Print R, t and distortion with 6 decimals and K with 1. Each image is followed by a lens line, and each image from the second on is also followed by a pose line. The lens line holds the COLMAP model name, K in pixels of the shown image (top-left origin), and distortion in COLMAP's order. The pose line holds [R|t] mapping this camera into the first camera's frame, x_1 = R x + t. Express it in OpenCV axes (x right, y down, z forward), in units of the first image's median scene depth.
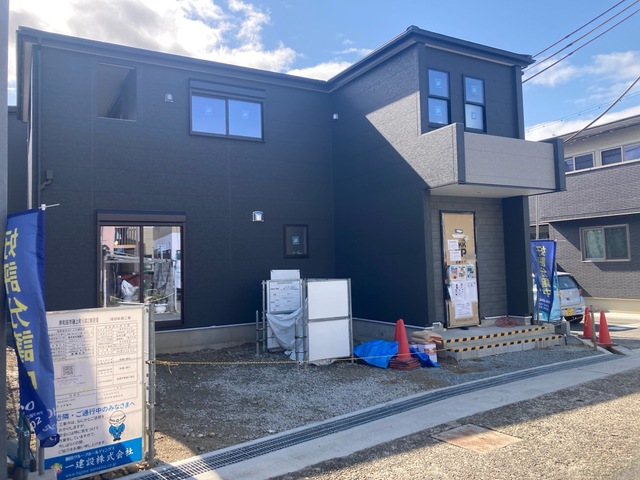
lens RADIAL K [[521.0, 0, 320.0], [0, 521.0, 240.0], [0, 0, 1]] dist [-0.000849, -0.002901]
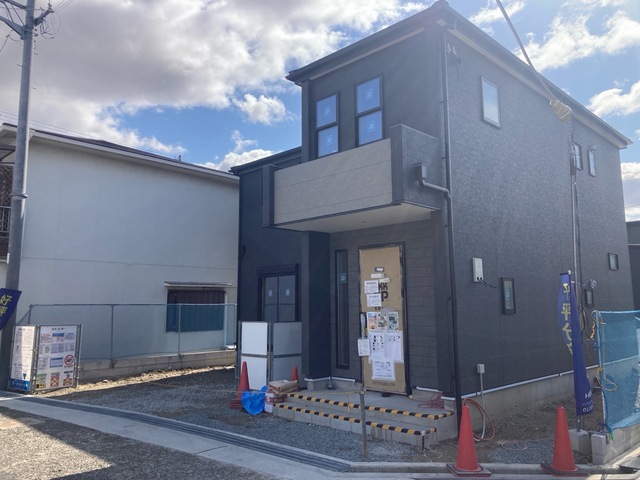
lens RADIAL K [[537.5, 0, 319.9], [0, 537.5, 225.7], [0, 0, 1]] dist [0.003353, 0.000524]
pose [[0.269947, -0.119374, -0.955447, 1.049088], [0.047779, 0.992723, -0.110532, 0.003411], [0.961689, -0.015812, 0.273686, 0.691949]]
